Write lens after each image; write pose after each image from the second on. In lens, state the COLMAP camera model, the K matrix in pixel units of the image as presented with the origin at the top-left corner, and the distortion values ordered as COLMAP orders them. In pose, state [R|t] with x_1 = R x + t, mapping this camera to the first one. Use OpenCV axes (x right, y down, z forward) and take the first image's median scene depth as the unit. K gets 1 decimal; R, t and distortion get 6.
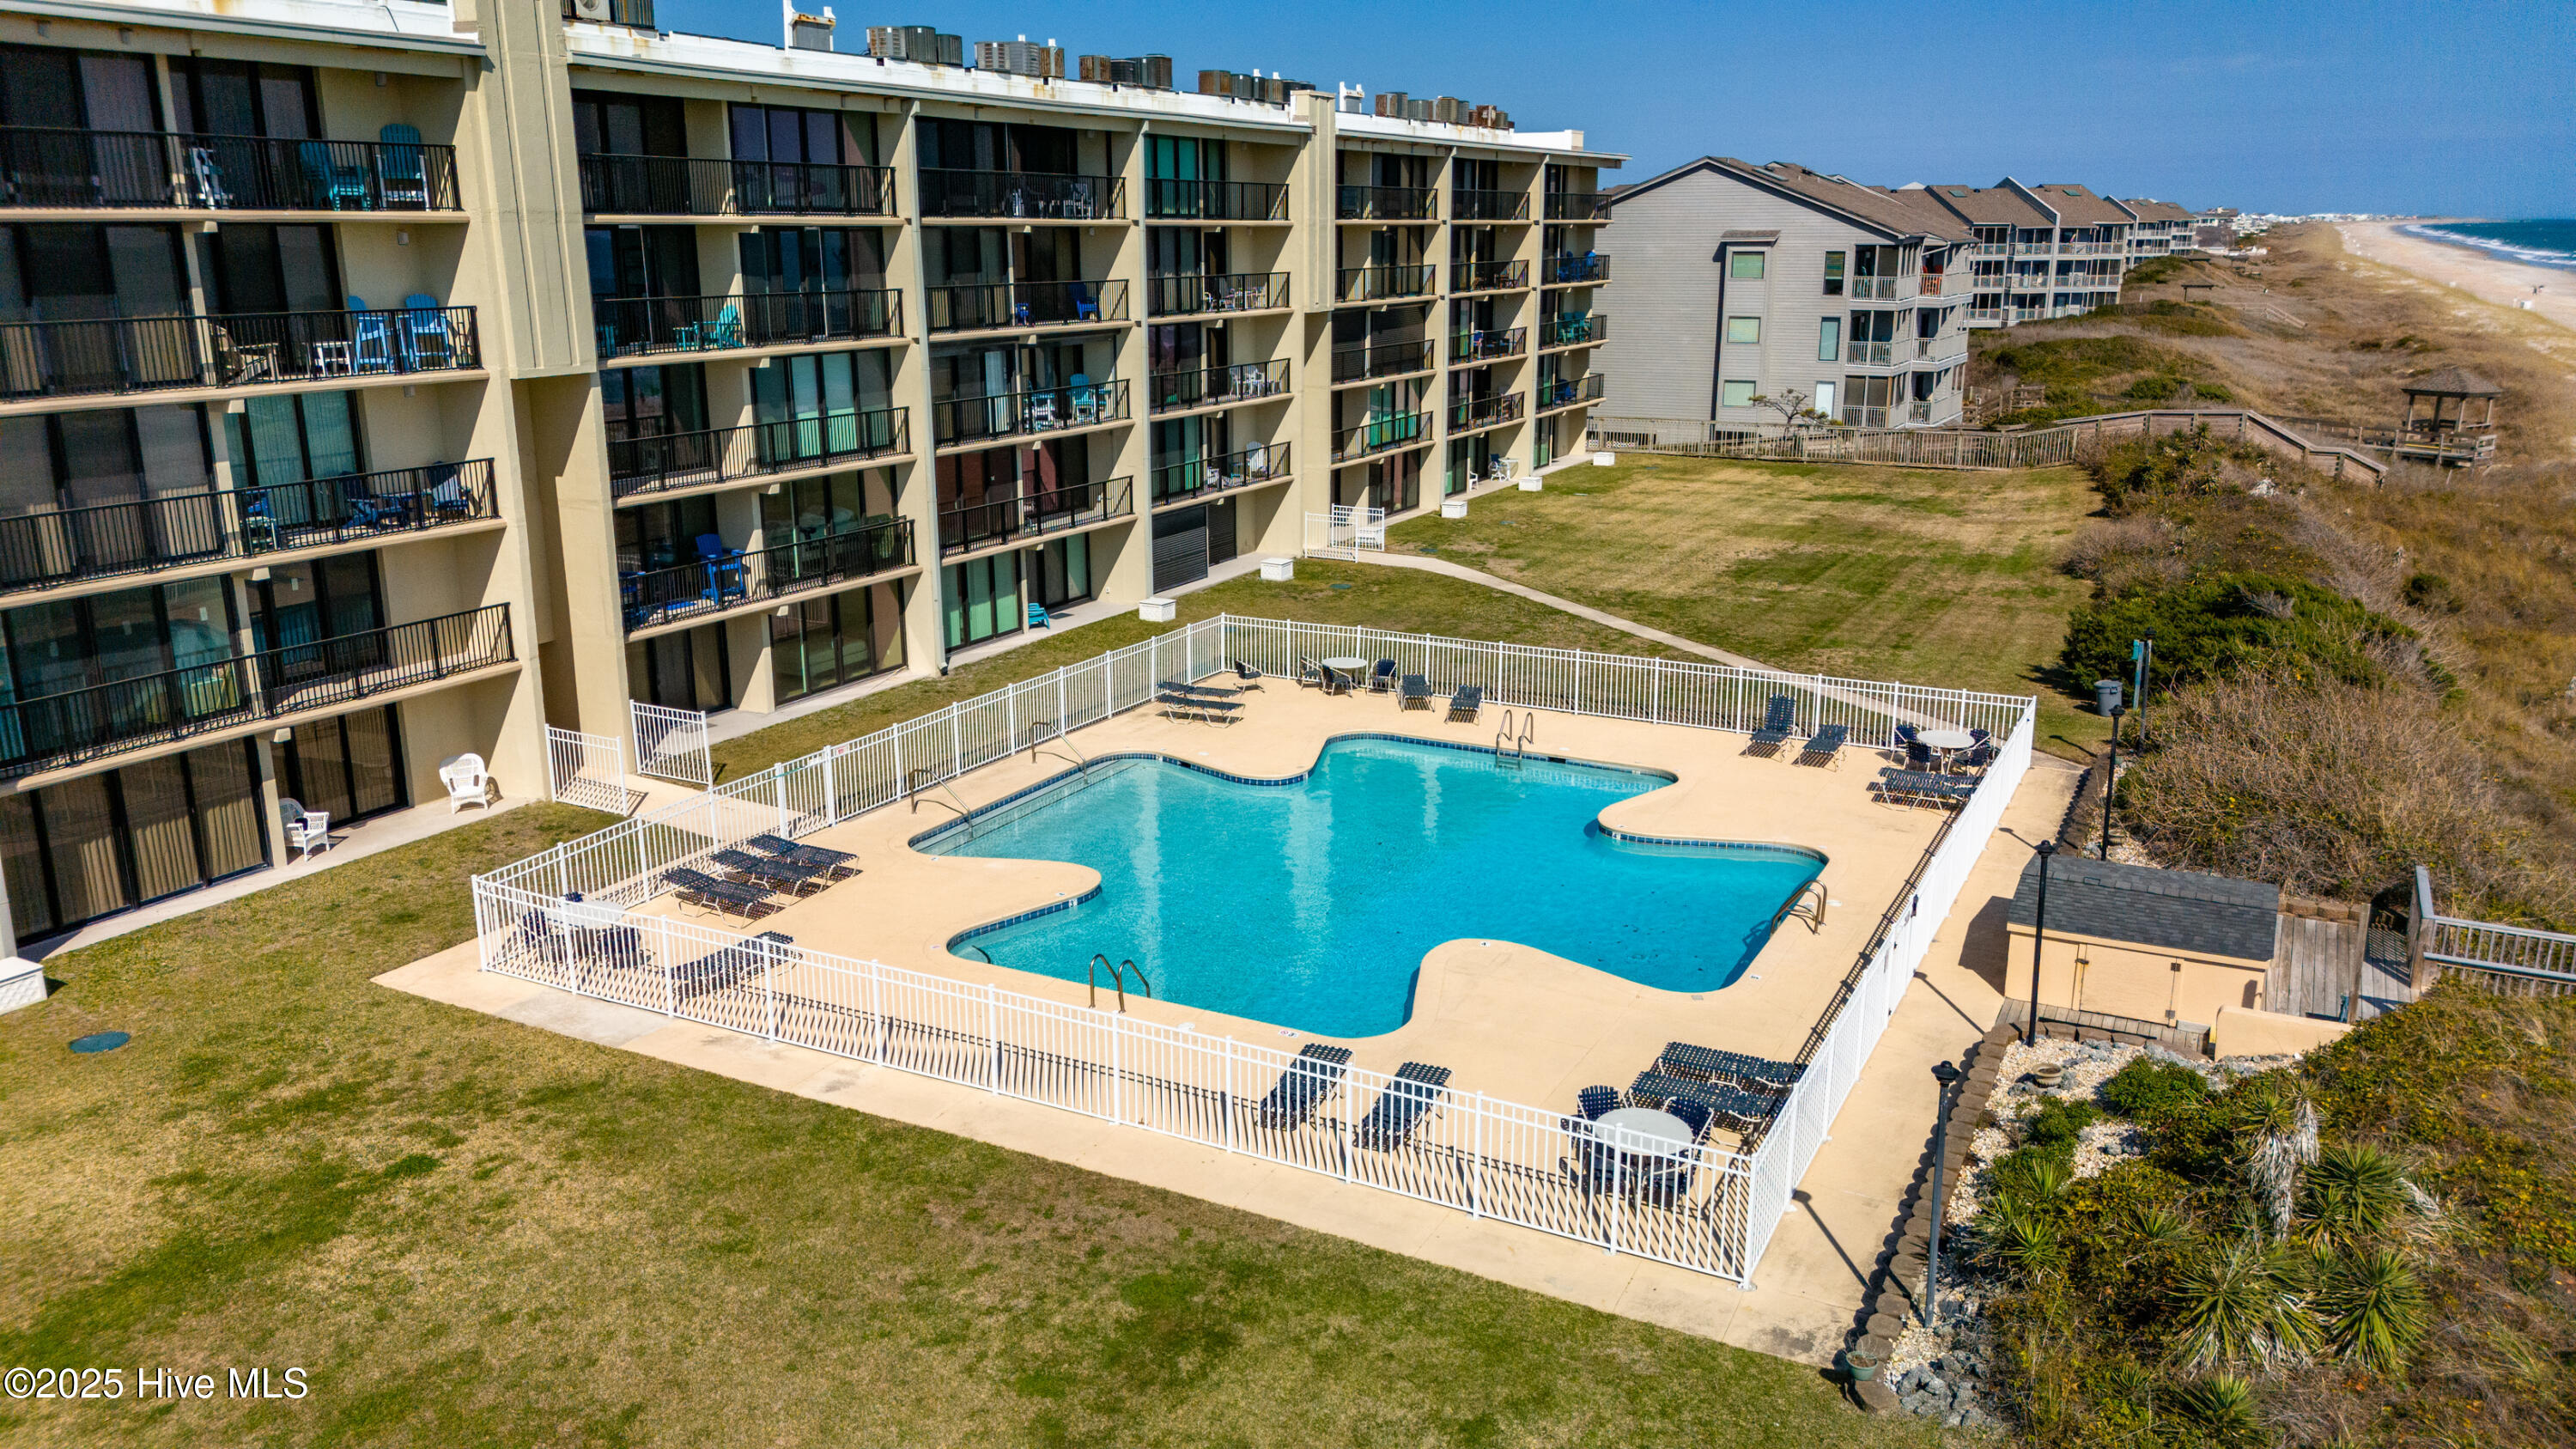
lens RADIAL K [[1900.2, 0, 1293.0], [0, 1900.2, 716.0], [0, 0, 1]] dist [0.076334, -0.075706]
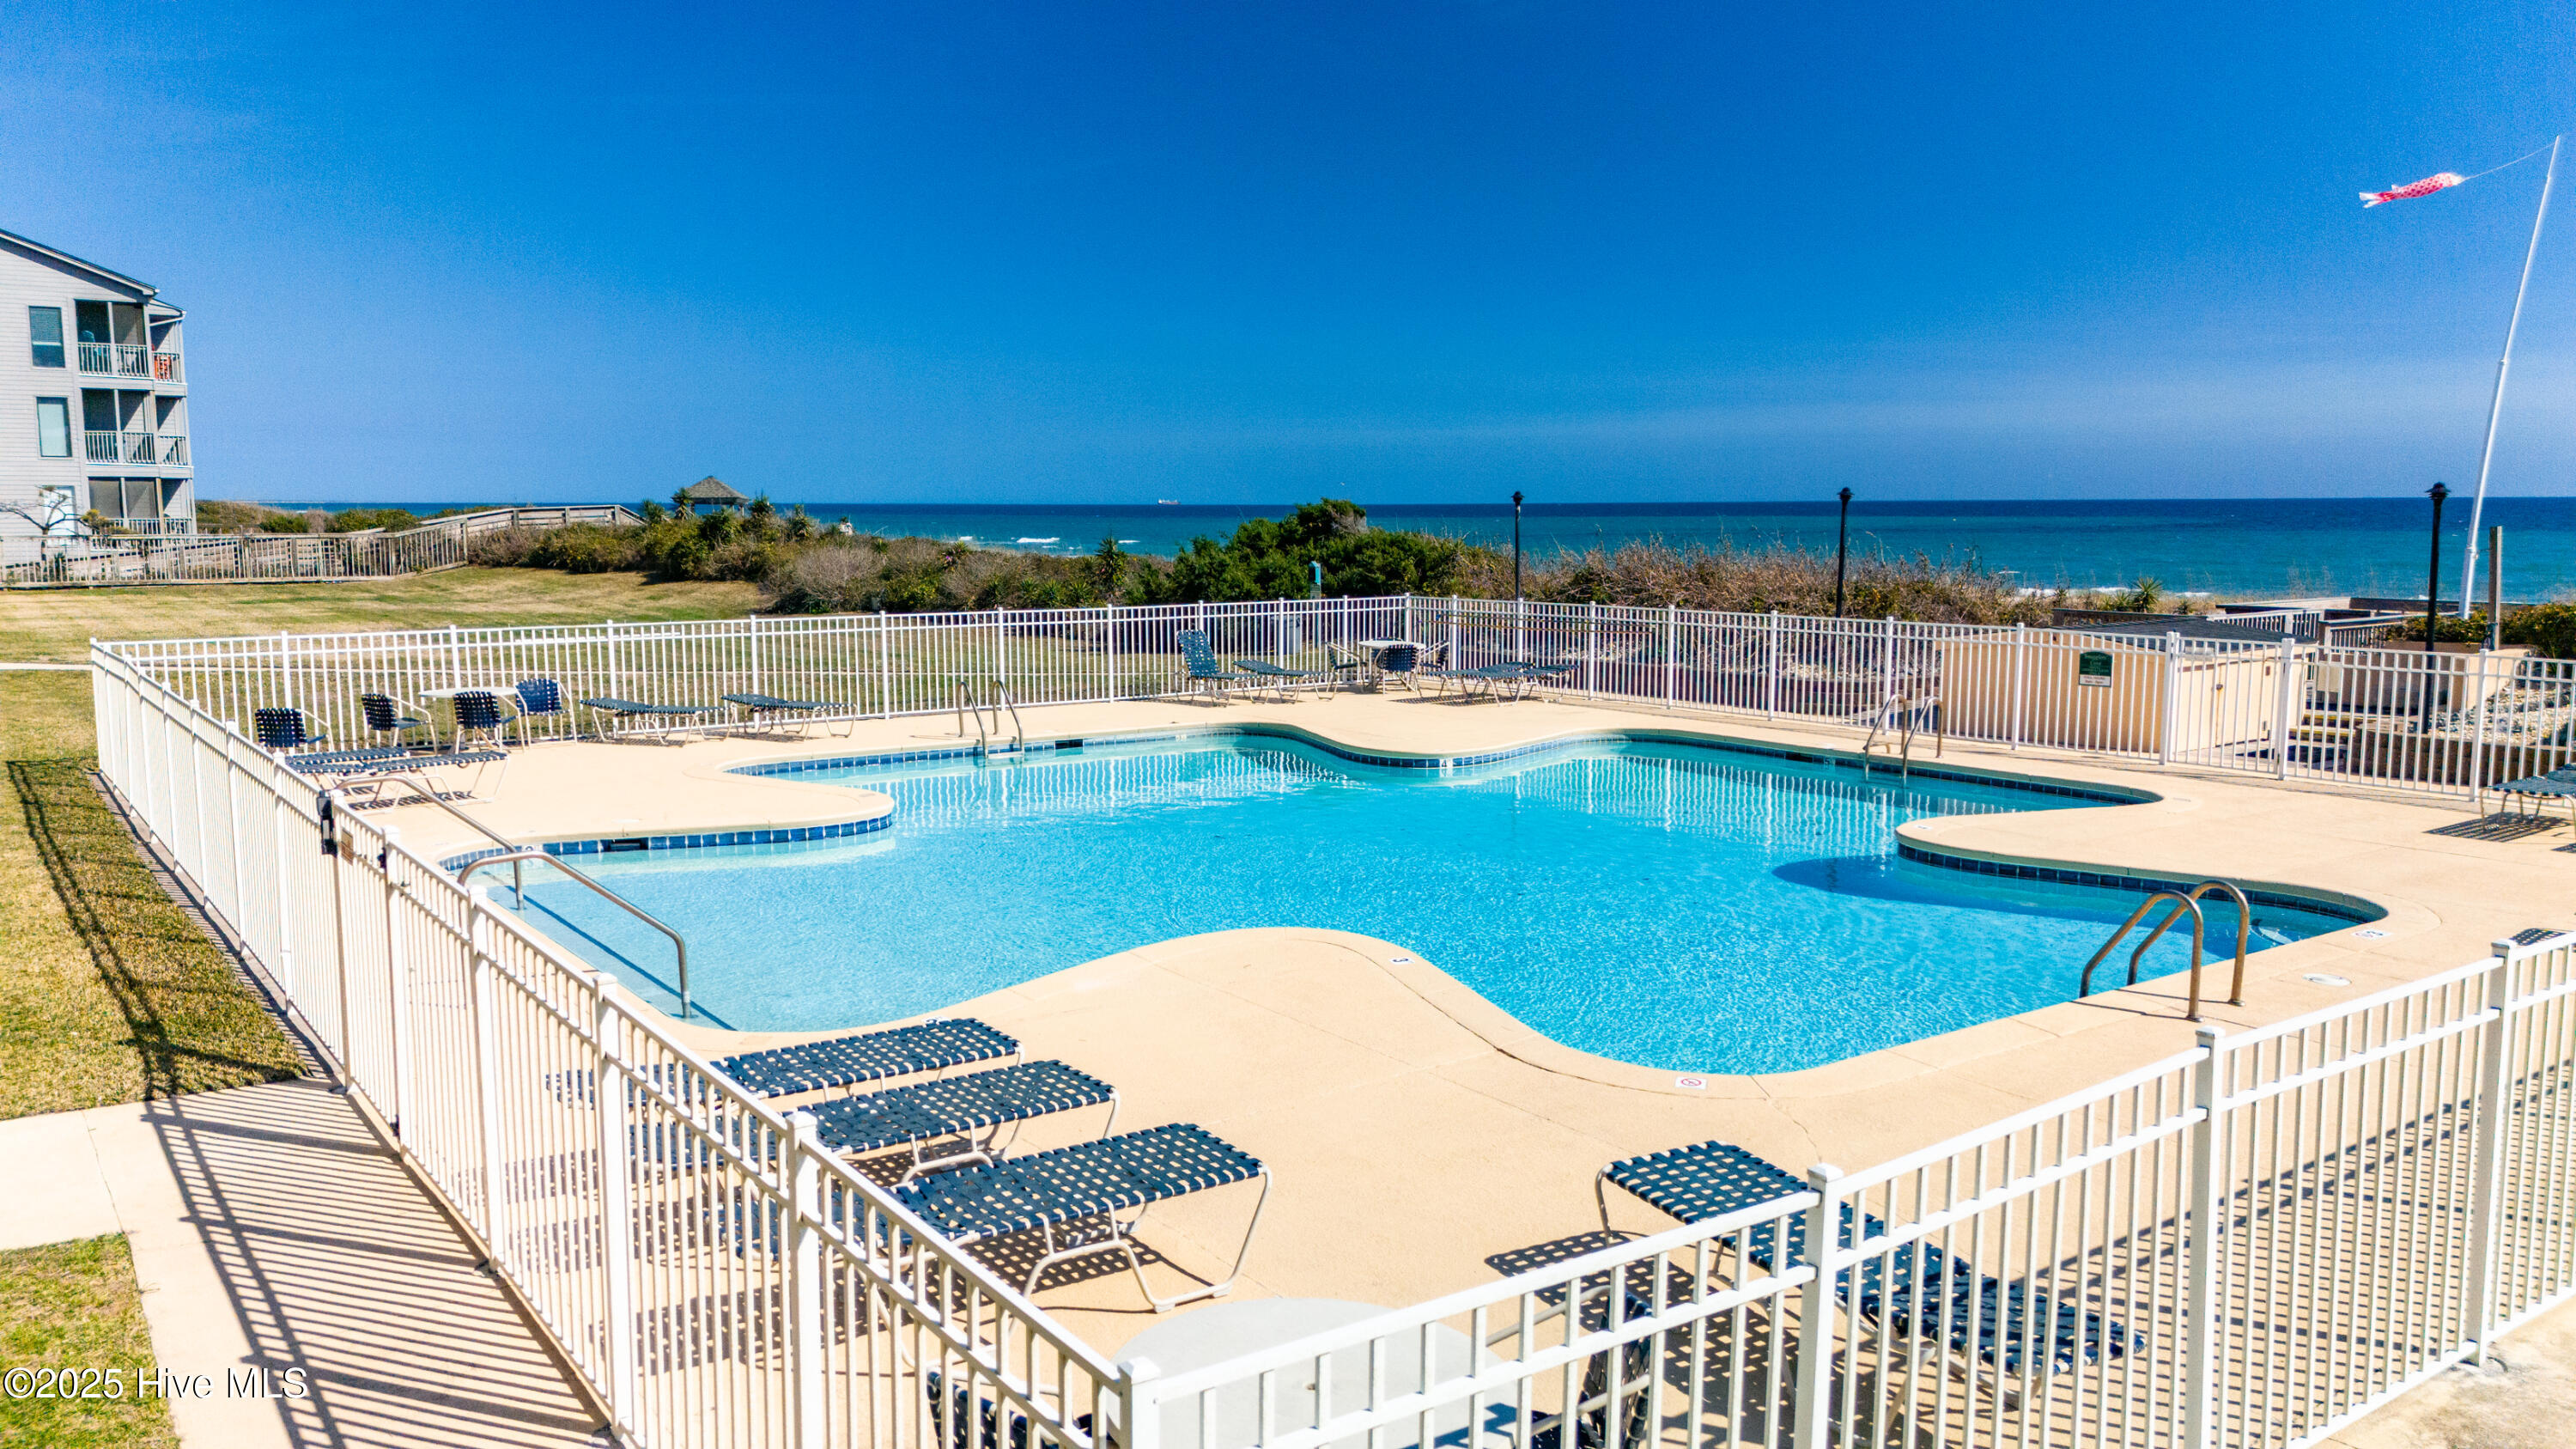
lens RADIAL K [[1900.2, 0, 1293.0], [0, 1900.2, 716.0], [0, 0, 1]] dist [0.076334, -0.075706]
pose [[0.445881, -0.100116, 0.889476, -0.241281], [0.223057, 0.974803, -0.002095, 0.020115], [-0.866854, 0.199338, 0.456977, 0.407088]]
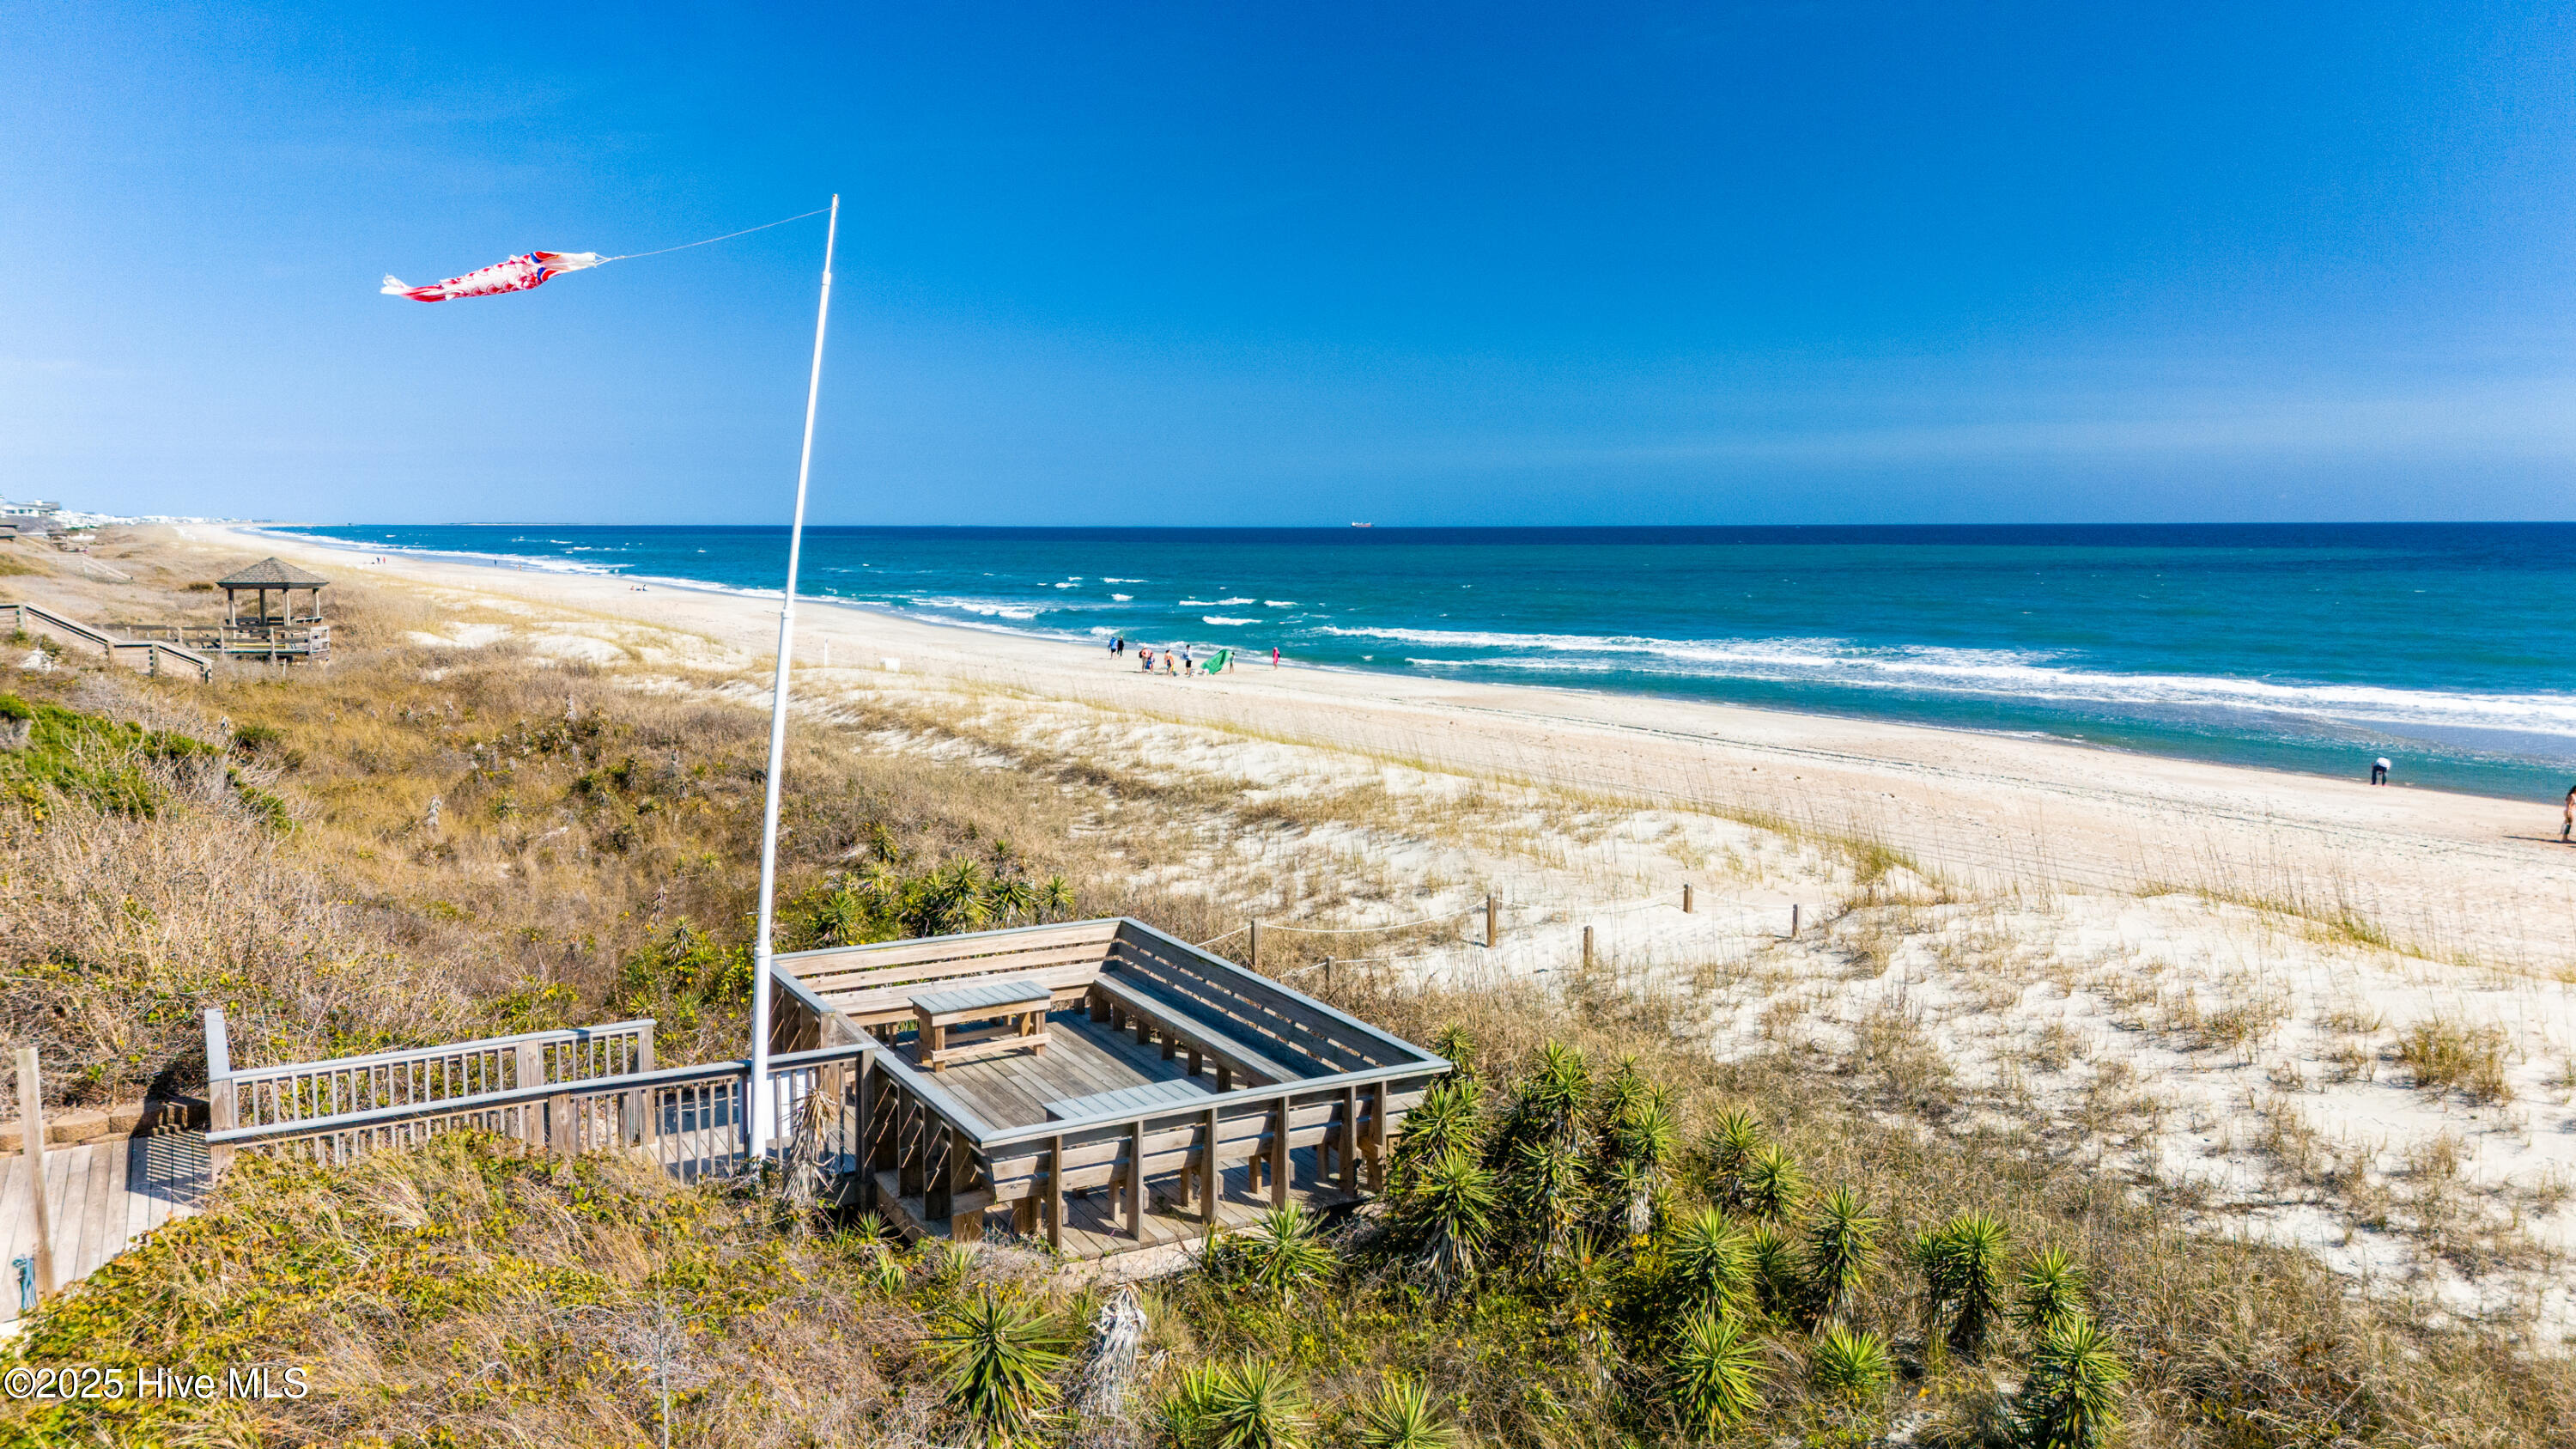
lens RADIAL K [[1900.2, 0, 1293.0], [0, 1900.2, 716.0], [0, 0, 1]] dist [0.076334, -0.075706]
pose [[0.536493, -0.086409, 0.839469, 0.123968], [0.212610, 0.976497, -0.035362, 0.037186], [-0.816684, 0.197451, 0.542256, 0.178258]]
